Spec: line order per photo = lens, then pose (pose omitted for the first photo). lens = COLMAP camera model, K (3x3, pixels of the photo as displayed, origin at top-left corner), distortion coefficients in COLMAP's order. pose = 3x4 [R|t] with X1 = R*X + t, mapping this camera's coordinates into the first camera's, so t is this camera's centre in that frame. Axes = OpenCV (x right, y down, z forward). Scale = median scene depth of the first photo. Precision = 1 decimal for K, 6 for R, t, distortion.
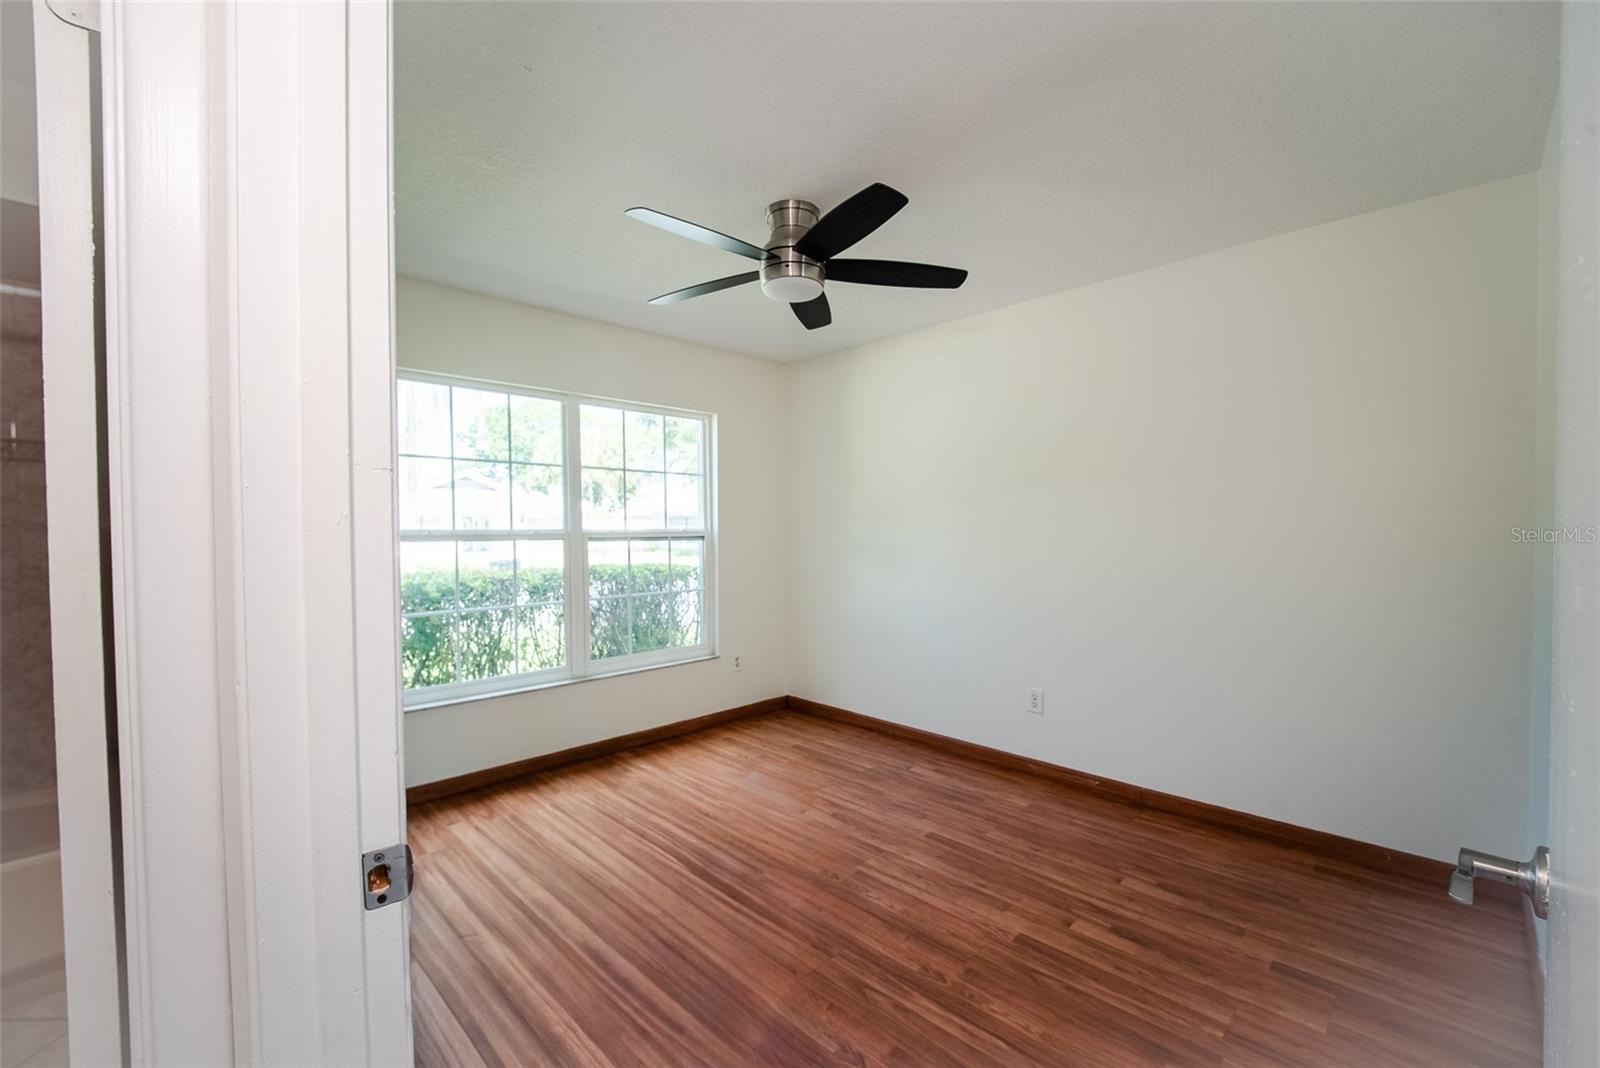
lens RADIAL K [[666.5, 0, 807.9], [0, 666.5, 540.2], [0, 0, 1]] dist [-0.022151, -0.000314]
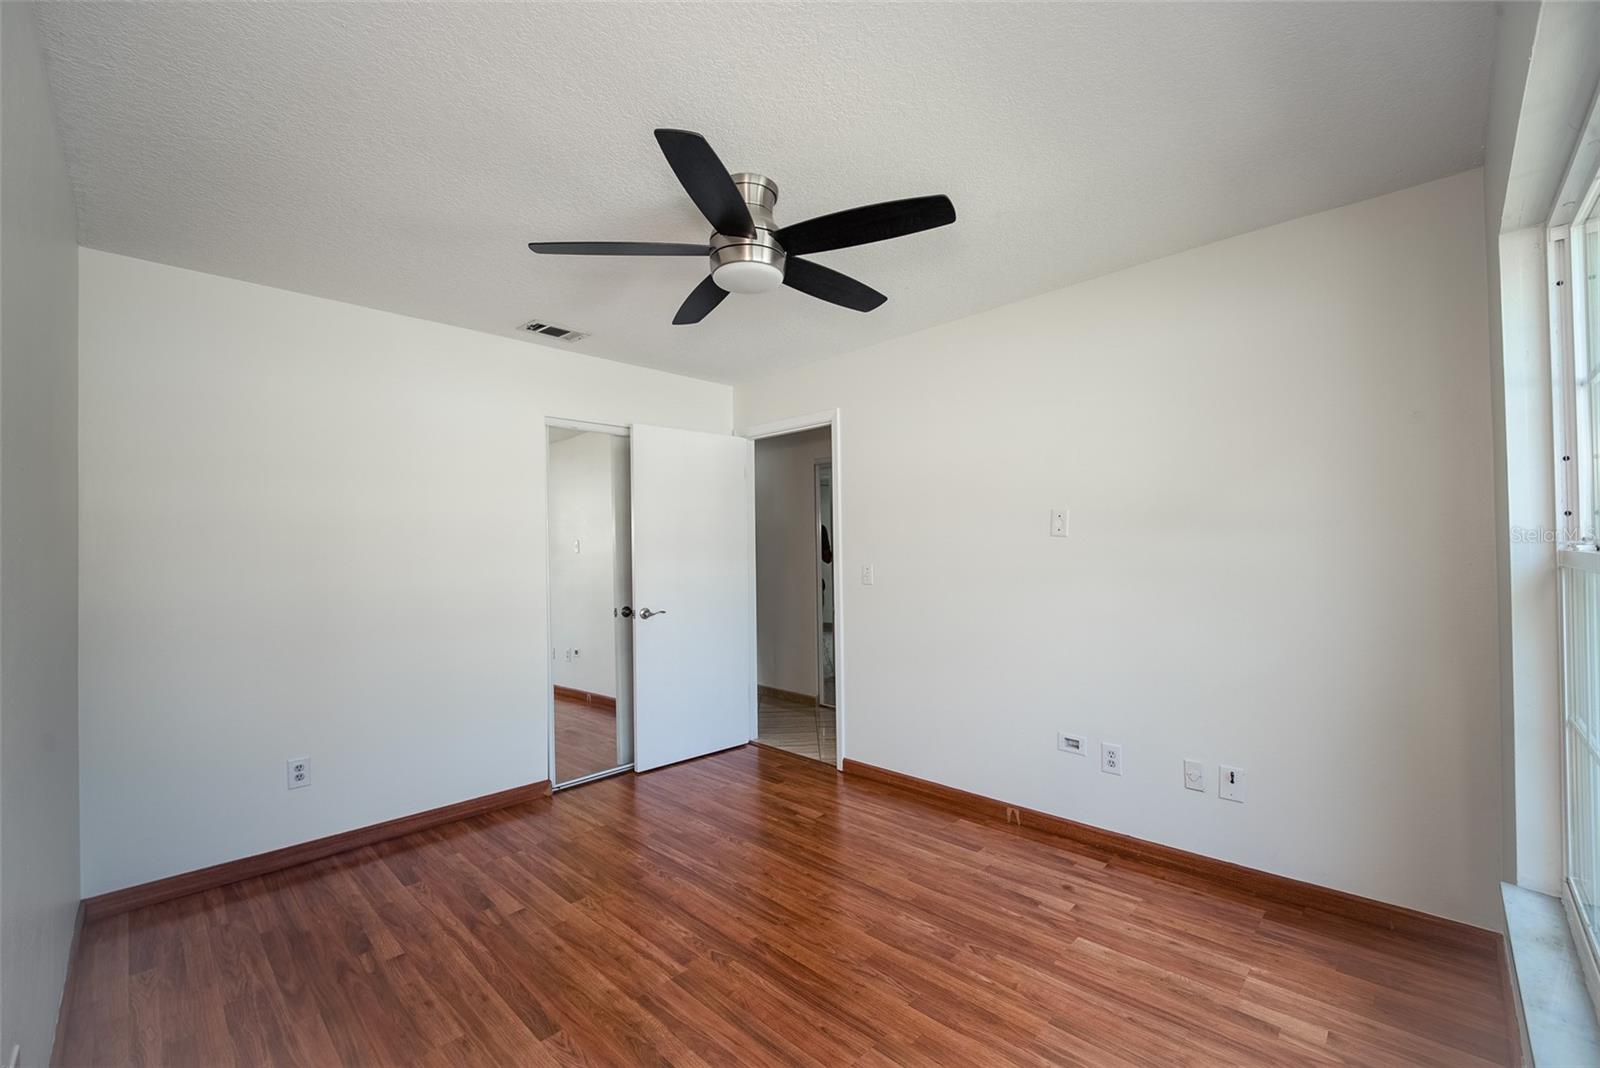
lens RADIAL K [[666.5, 0, 807.9], [0, 666.5, 540.2], [0, 0, 1]] dist [-0.022151, -0.000314]
pose [[-0.999422, 0.025622, -0.022332, -0.080533], [0.025619, 0.999672, 0.000421, -0.035005], [0.022336, -0.000151, -0.999751, 2.009991]]
